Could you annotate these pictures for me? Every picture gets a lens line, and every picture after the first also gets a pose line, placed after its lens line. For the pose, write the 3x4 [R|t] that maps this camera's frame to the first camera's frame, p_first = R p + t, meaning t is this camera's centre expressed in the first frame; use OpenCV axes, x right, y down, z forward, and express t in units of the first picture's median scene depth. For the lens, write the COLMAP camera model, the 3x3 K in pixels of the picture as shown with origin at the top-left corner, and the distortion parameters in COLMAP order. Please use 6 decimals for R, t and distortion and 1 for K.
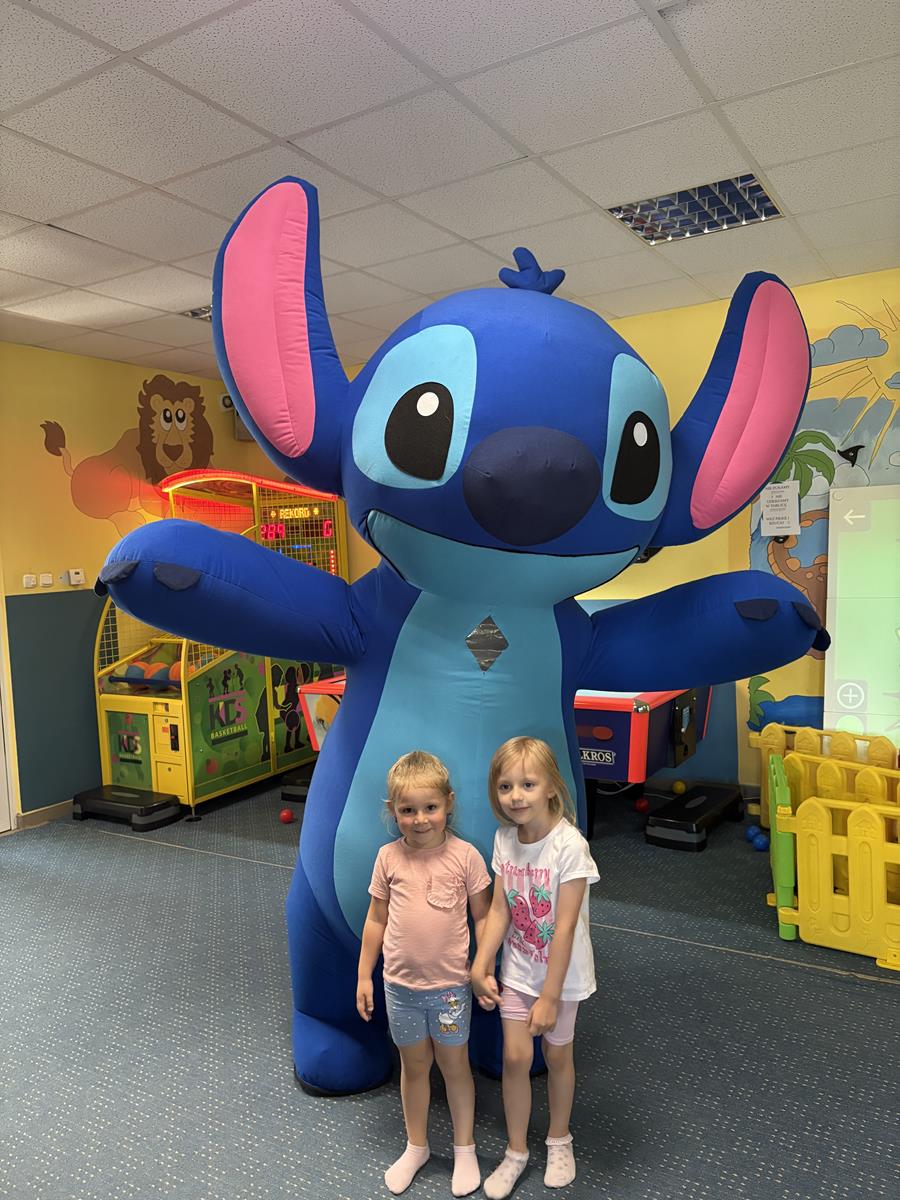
lens RADIAL K [[909.9, 0, 454.6], [0, 909.9, 602.7], [0, 0, 1]] dist [0.033657, -0.041204]
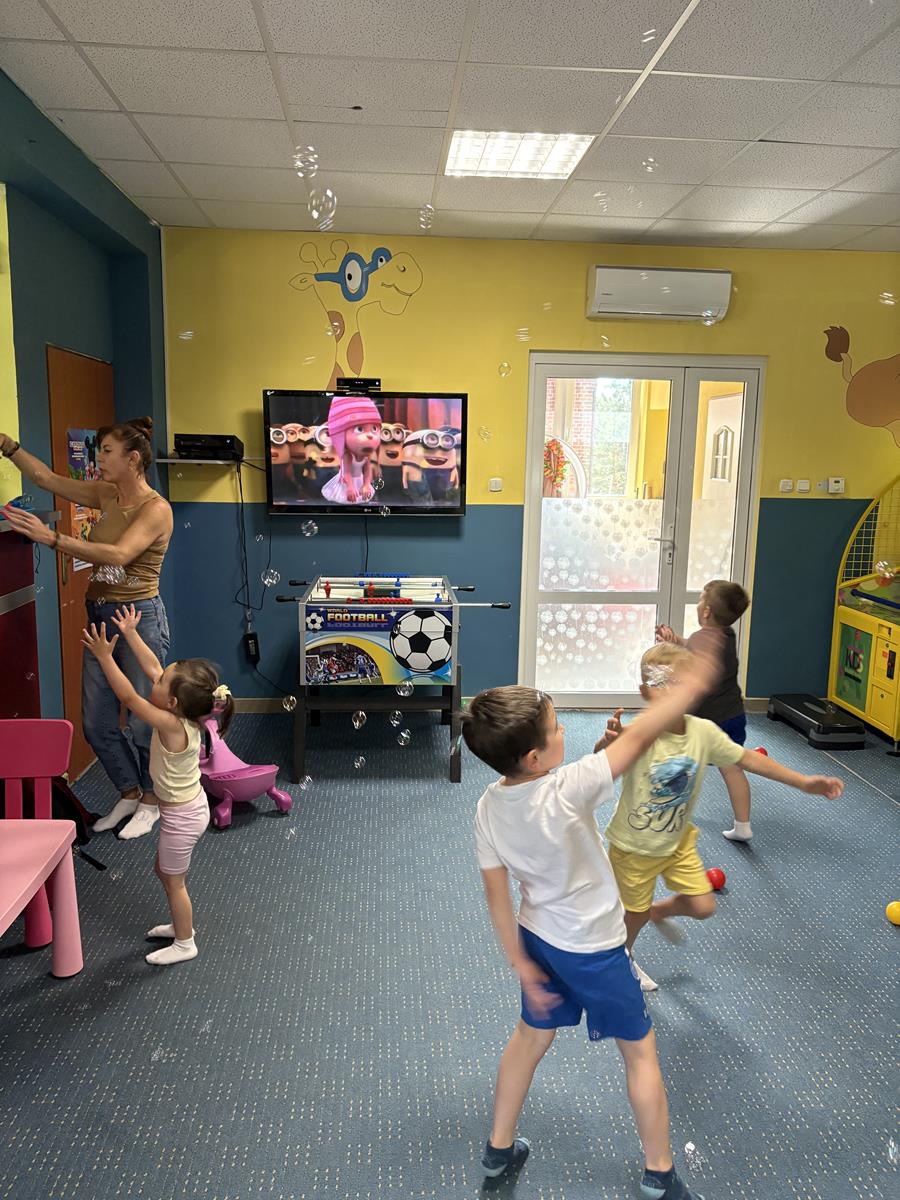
lens RADIAL K [[909.9, 0, 439.9], [0, 909.9, 604.6], [0, 0, 1]] dist [0.033657, -0.041204]
pose [[0.565513, 0.193358, -0.801753, 0.179760], [-0.096860, 0.980972, 0.168261, -0.028357], [0.819032, -0.017496, 0.573481, 0.073847]]
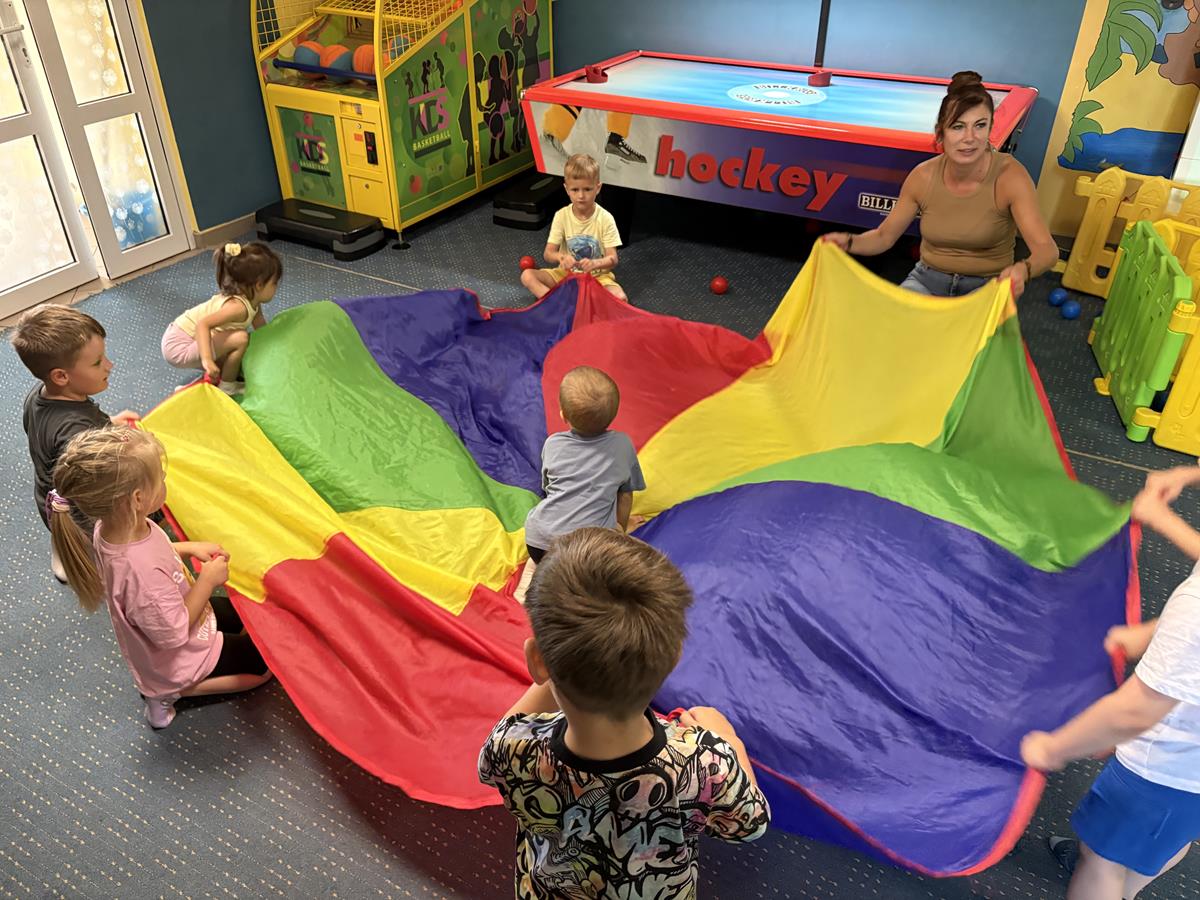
lens RADIAL K [[909.9, 0, 600.2], [0, 909.9, 446.3], [0, 0, 1]] dist [0.033657, -0.041204]
pose [[0.998745, 0.025520, 0.043102, -0.129684], [-0.043279, 0.872860, 0.486048, -0.028176], [-0.025218, -0.487303, 0.872869, 0.142874]]
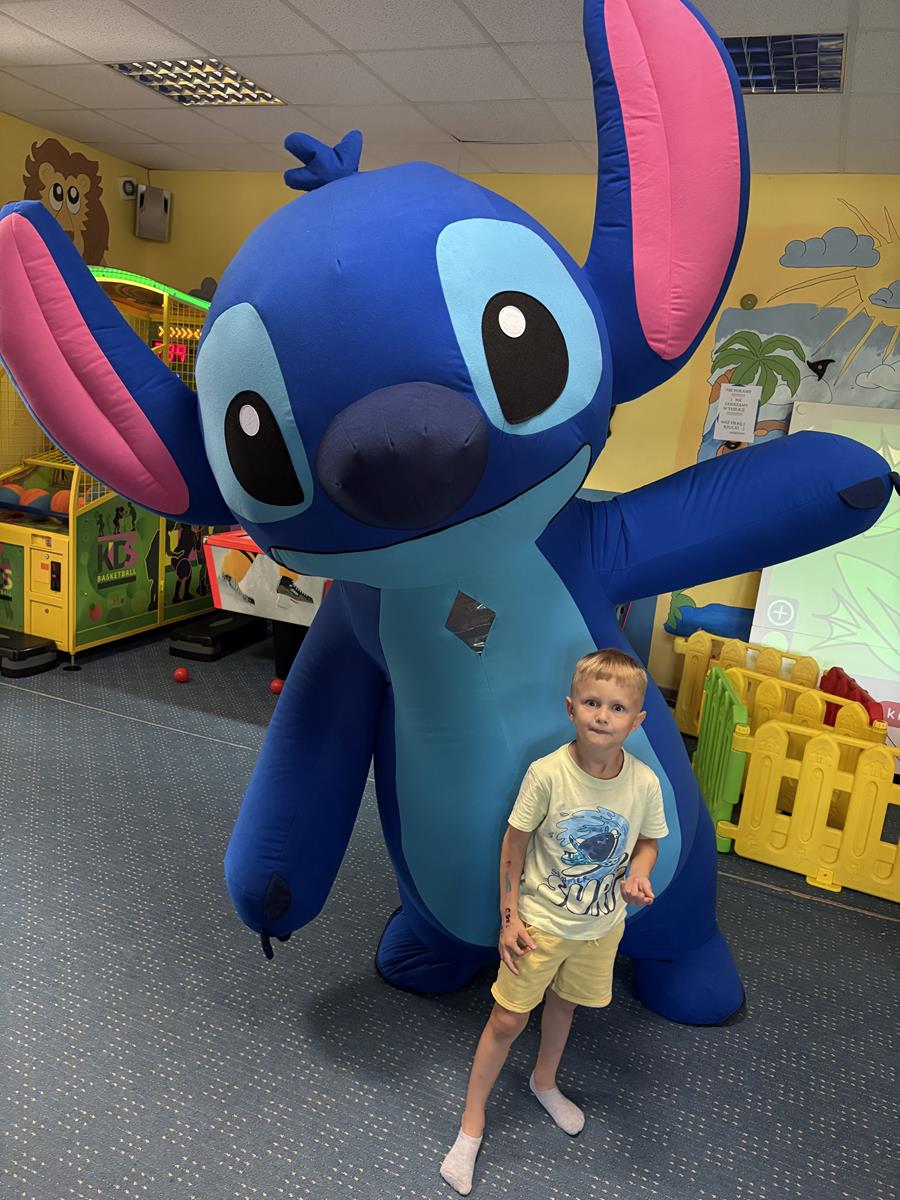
lens RADIAL K [[909.9, 0, 454.5], [0, 909.9, 608.3], [0, 0, 1]] dist [0.033657, -0.041204]
pose [[0.977351, 0.102211, 0.185305, -0.090696], [-0.131179, 0.979717, 0.151480, -0.007292], [-0.166064, -0.172358, 0.970935, 0.070854]]
